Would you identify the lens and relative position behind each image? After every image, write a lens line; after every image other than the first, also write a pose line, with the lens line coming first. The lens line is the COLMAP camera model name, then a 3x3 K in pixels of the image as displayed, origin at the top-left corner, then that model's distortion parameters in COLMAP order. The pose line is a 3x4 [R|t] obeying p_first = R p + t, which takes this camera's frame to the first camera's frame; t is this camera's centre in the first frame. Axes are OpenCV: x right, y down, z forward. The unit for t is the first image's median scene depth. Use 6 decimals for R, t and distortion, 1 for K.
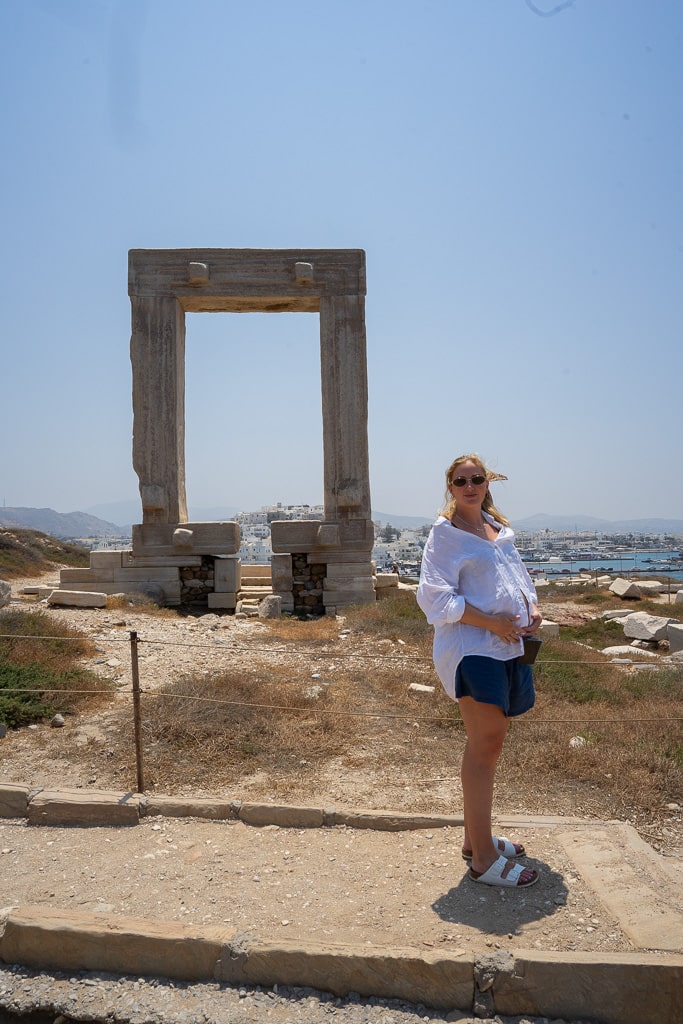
lens RADIAL K [[680.6, 0, 348.9], [0, 680.6, 521.1], [0, 0, 1]] dist [-0.085262, 0.065901]
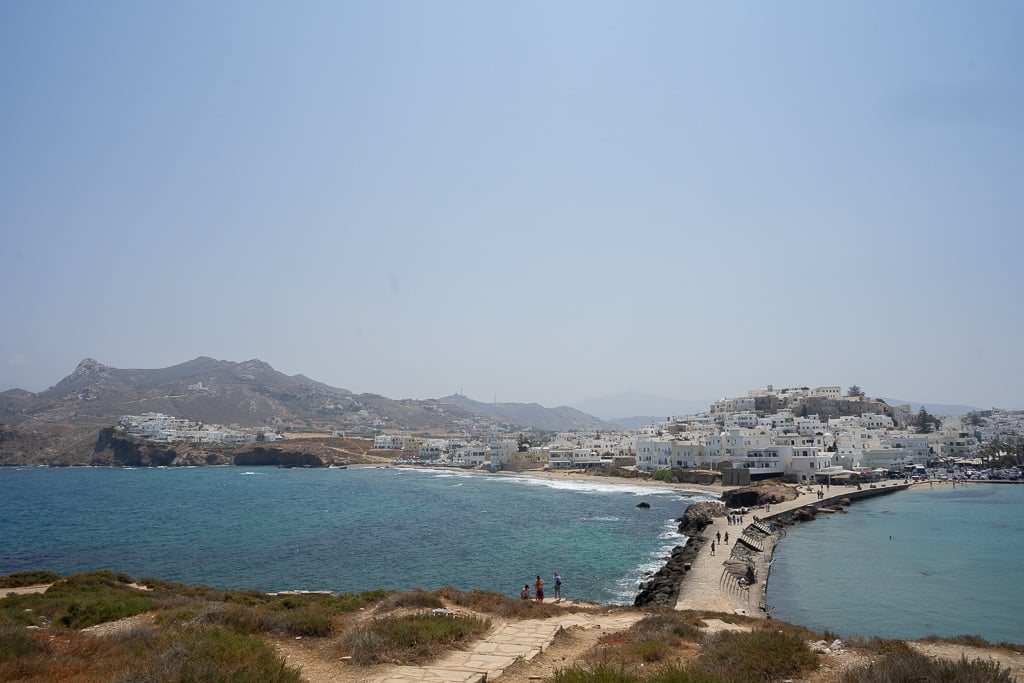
lens RADIAL K [[680.6, 0, 512.0], [0, 680.6, 341.5], [0, 0, 1]] dist [-0.085262, 0.065901]
pose [[0.886418, -0.062488, -0.458649, -0.002646], [0.011512, 0.993516, -0.113110, 0.008834], [0.462743, 0.094983, 0.881389, 0.137960]]
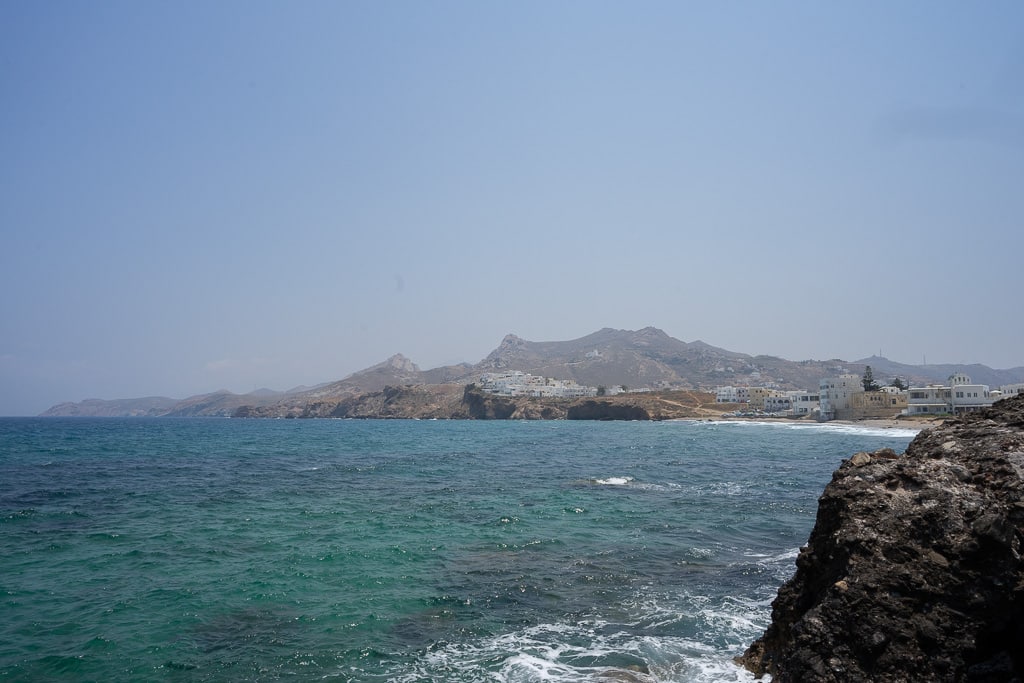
lens RADIAL K [[680.6, 0, 512.0], [0, 680.6, 341.5], [0, 0, 1]] dist [-0.085262, 0.065901]
pose [[0.488892, -0.070956, -0.869454, -0.132416], [0.015984, 0.997248, -0.072397, 0.096867], [0.872198, 0.021497, 0.488680, 0.758395]]
